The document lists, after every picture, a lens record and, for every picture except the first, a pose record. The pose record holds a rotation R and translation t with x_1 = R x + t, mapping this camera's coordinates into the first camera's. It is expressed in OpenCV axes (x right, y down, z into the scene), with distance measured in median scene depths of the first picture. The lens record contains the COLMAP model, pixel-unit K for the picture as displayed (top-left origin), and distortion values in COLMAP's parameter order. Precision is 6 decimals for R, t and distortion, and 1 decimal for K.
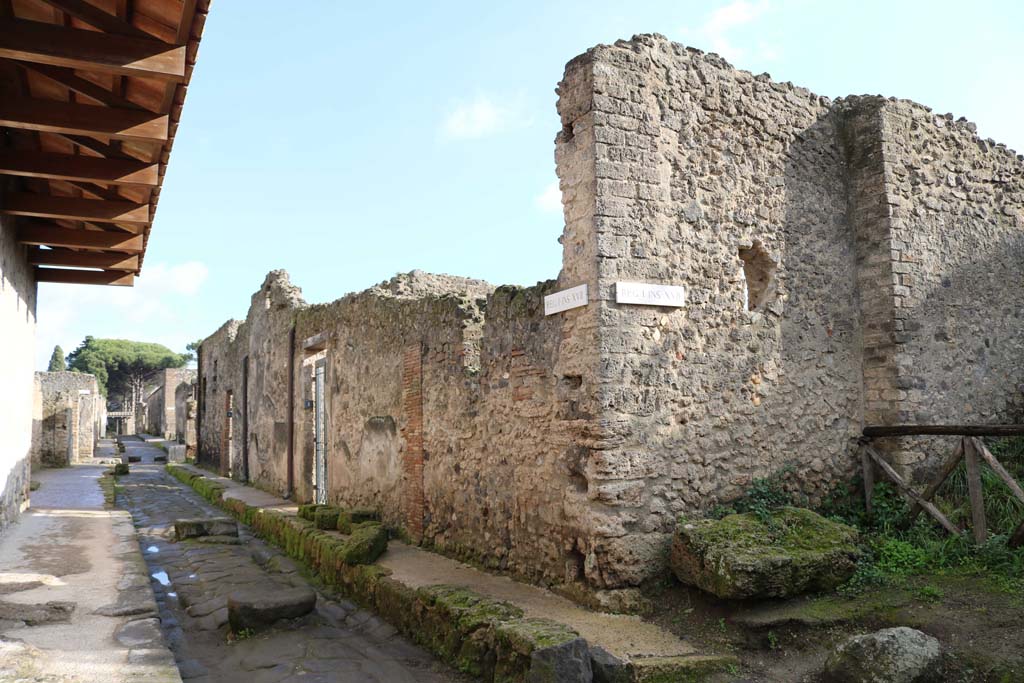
lens RADIAL K [[845.6, 0, 512.0], [0, 845.6, 341.5], [0, 0, 1]] dist [-0.164810, 0.145525]
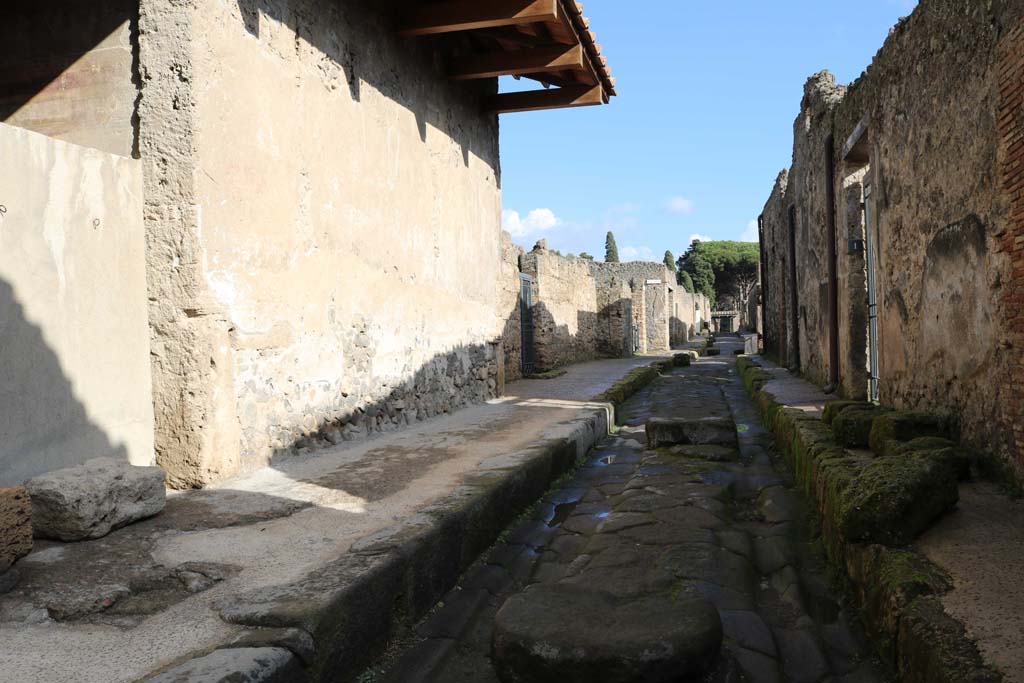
lens RADIAL K [[845.6, 0, 512.0], [0, 845.6, 341.5], [0, 0, 1]] dist [-0.164810, 0.145525]
pose [[0.758935, -0.000940, -0.651166, -0.038918], [0.078973, 0.992750, 0.090609, 0.081926], [0.646360, -0.120191, 0.753507, 0.412096]]
